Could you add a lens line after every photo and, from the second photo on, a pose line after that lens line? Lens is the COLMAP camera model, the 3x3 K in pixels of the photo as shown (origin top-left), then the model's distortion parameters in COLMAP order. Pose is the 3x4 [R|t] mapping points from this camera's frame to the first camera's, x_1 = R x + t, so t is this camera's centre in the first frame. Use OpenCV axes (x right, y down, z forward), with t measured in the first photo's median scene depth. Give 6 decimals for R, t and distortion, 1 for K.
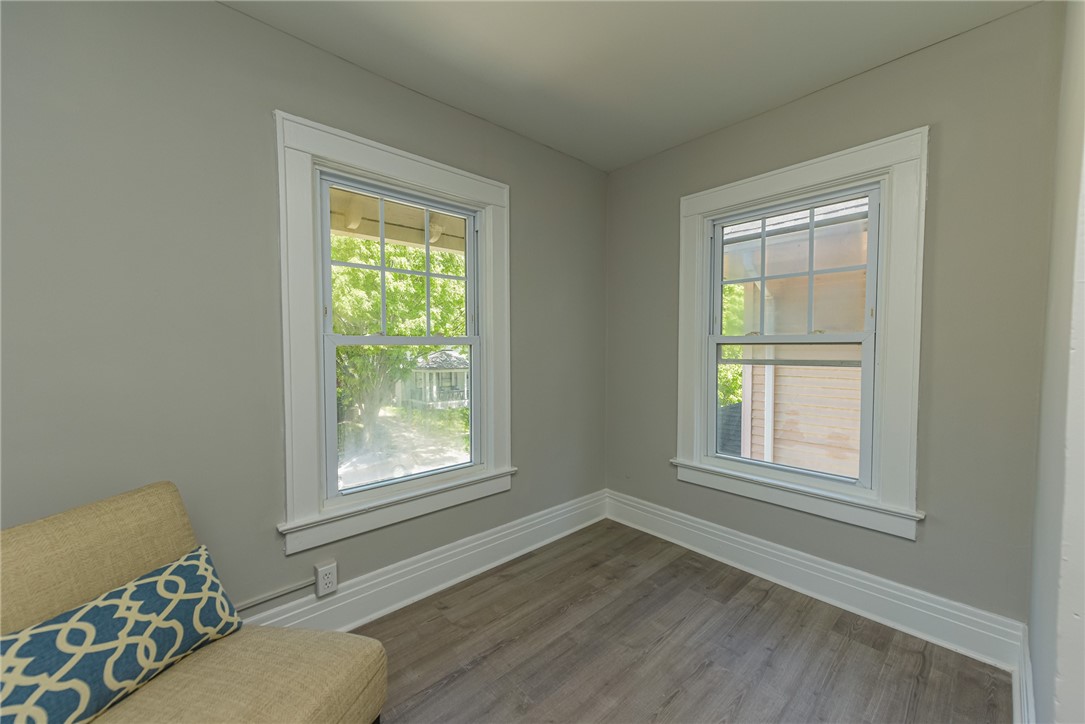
lens RADIAL K [[421.8, 0, 543.9], [0, 421.8, 364.8], [0, 0, 1]] dist [0.009912, -0.000106]
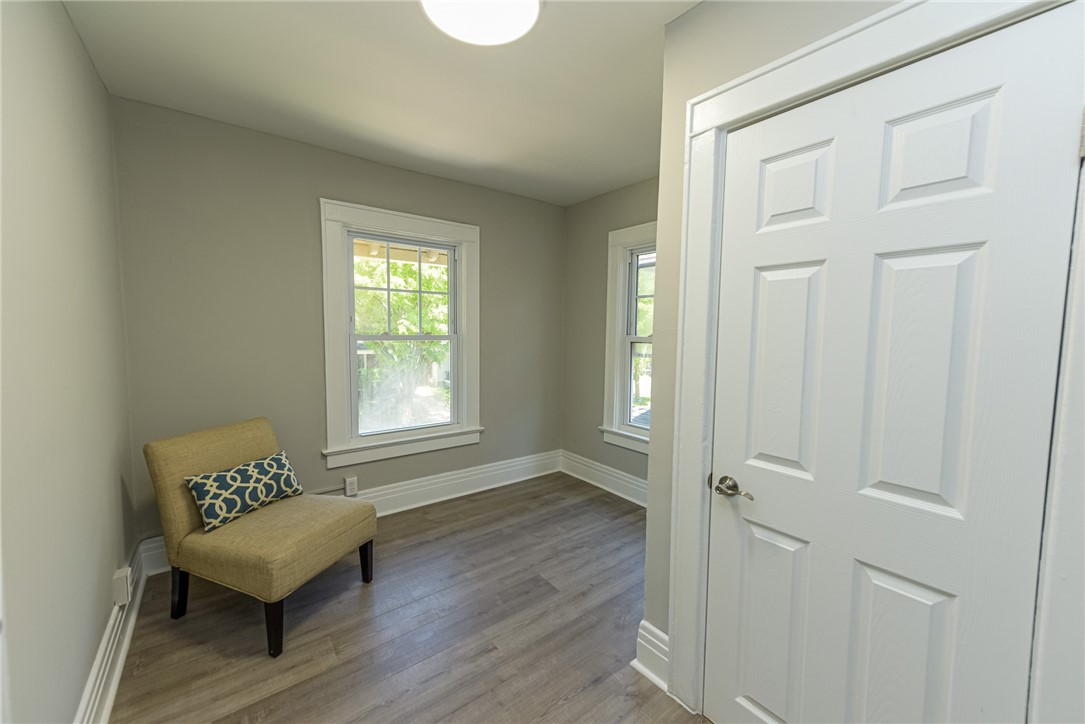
lens RADIAL K [[421.8, 0, 545.2], [0, 421.8, 366.2], [0, 0, 1]] dist [0.009912, -0.000106]
pose [[0.996359, 0.022766, -0.082160, 0.303715], [-0.019448, 0.998971, 0.040966, -0.028249], [0.083008, -0.039219, 0.995777, -0.461423]]
